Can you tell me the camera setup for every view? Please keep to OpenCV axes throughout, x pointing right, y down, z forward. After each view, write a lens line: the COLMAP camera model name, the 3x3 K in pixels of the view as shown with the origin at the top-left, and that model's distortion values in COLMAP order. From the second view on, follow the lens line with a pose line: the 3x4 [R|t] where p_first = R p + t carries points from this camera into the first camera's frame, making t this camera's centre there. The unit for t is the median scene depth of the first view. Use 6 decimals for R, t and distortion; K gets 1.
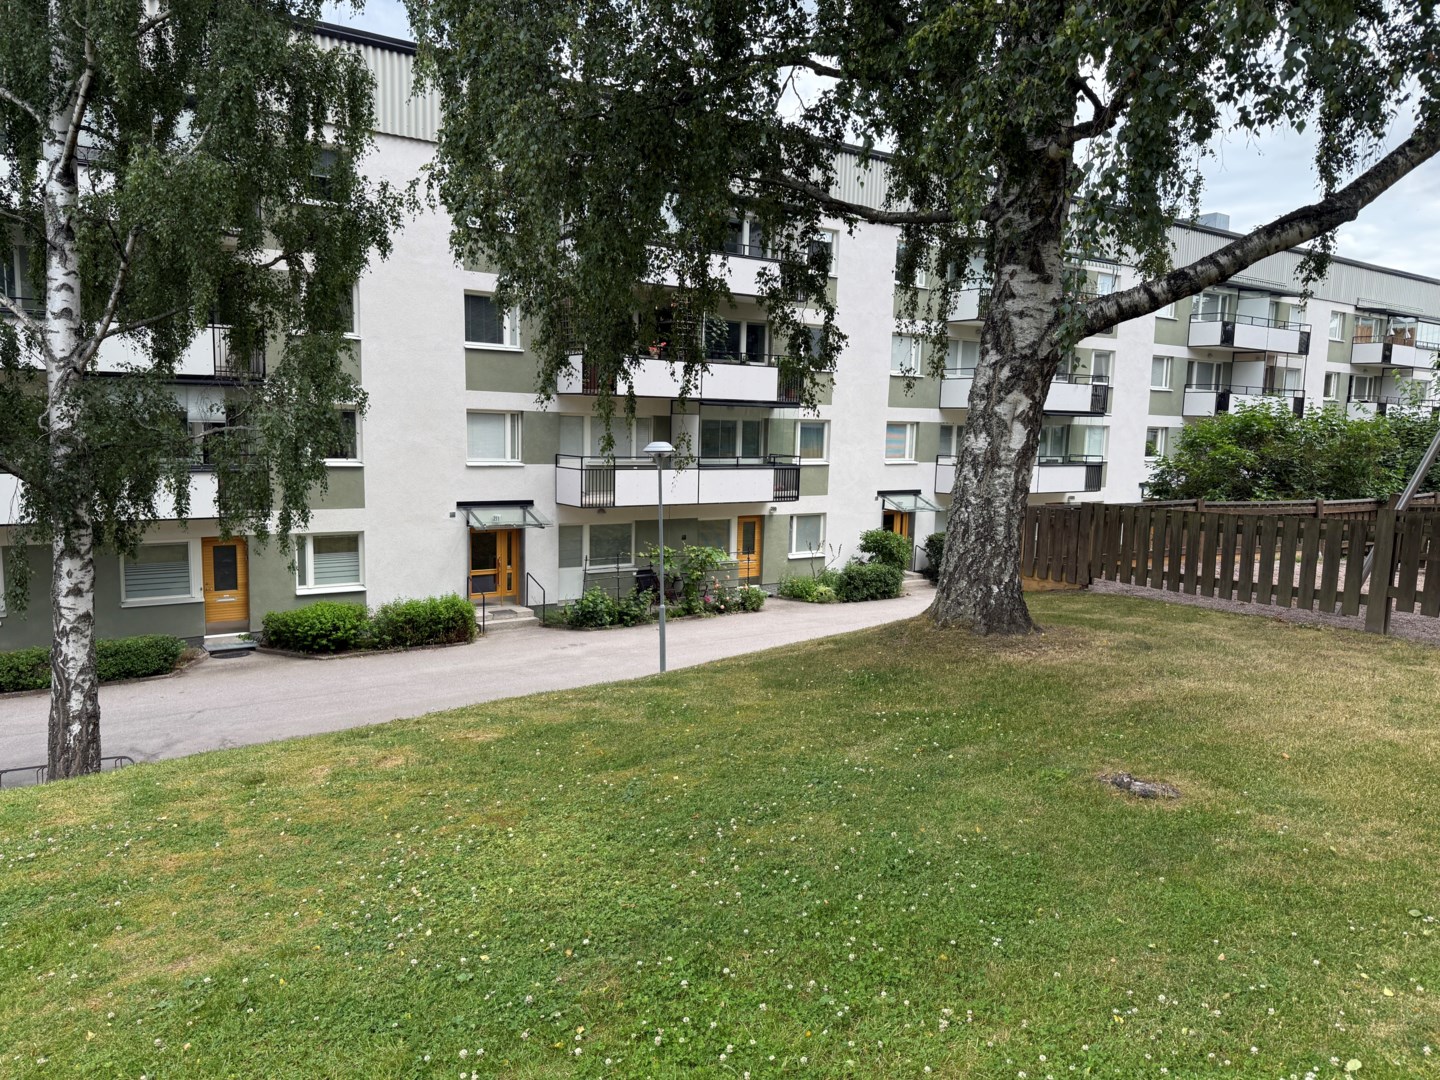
lens RADIAL K [[1034.3, 0, 715.6], [0, 1034.3, 548.8], [0, 0, 1]] dist [0.155012, -0.272351]
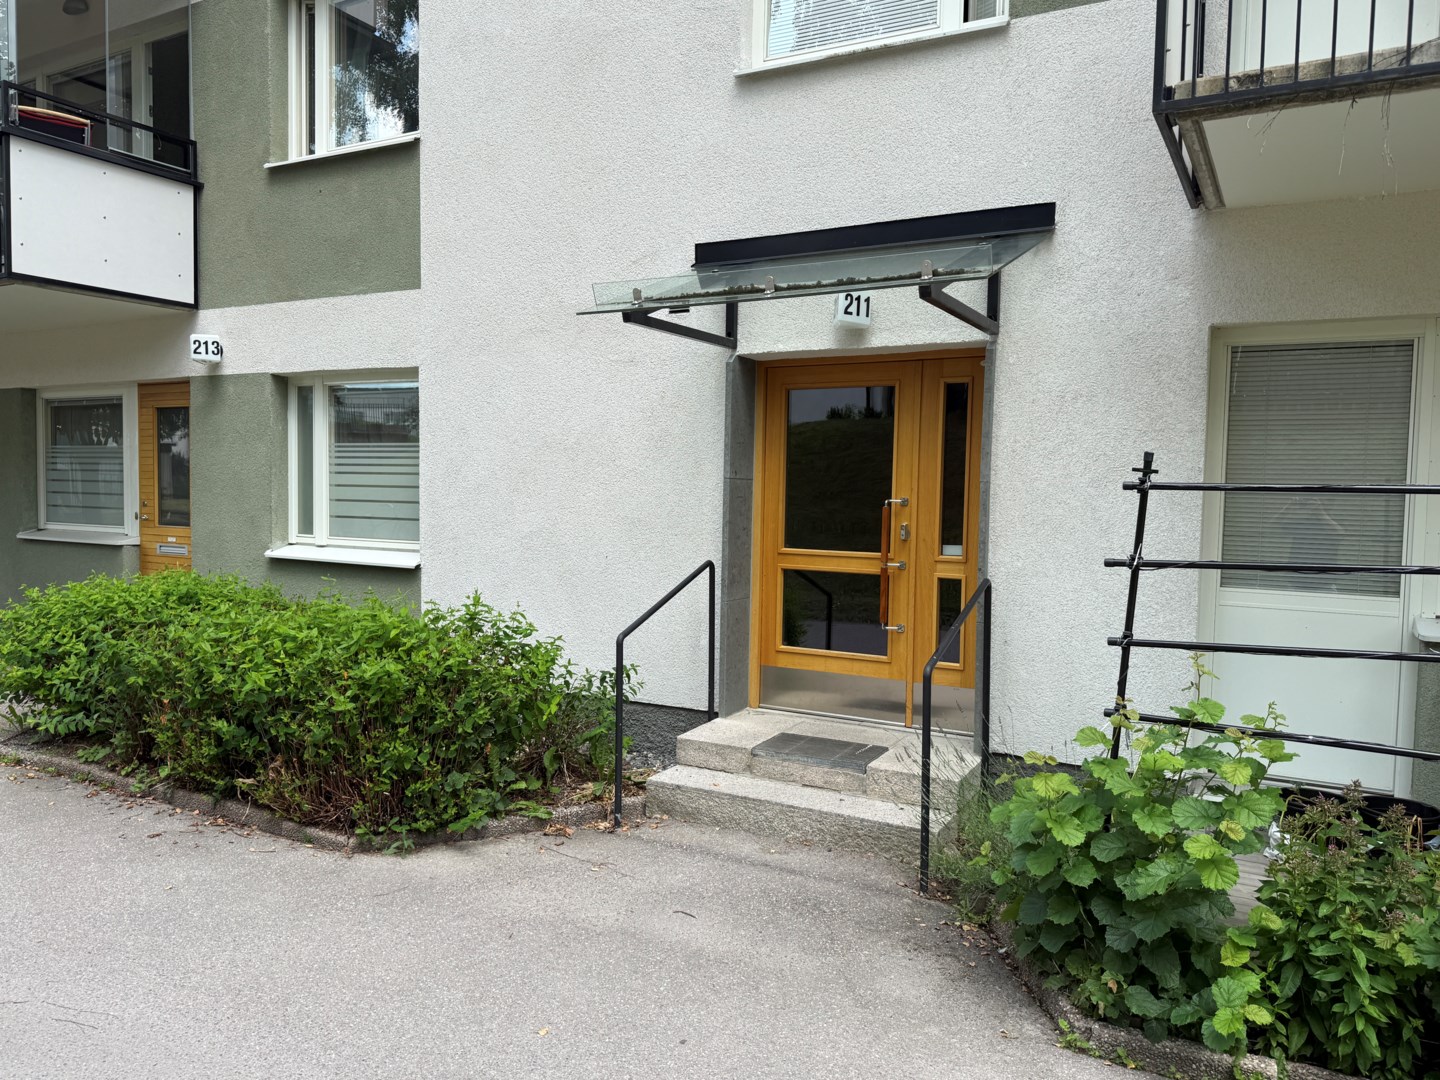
lens RADIAL K [[1034.3, 0, 715.6], [0, 1034.3, 548.8], [0, 0, 1]] dist [0.155012, -0.272351]
pose [[0.443329, 0.036472, -0.895617, -0.027832], [-0.118384, 0.992802, -0.018170, 0.028422], [0.888507, 0.114082, 0.444455, 0.910554]]
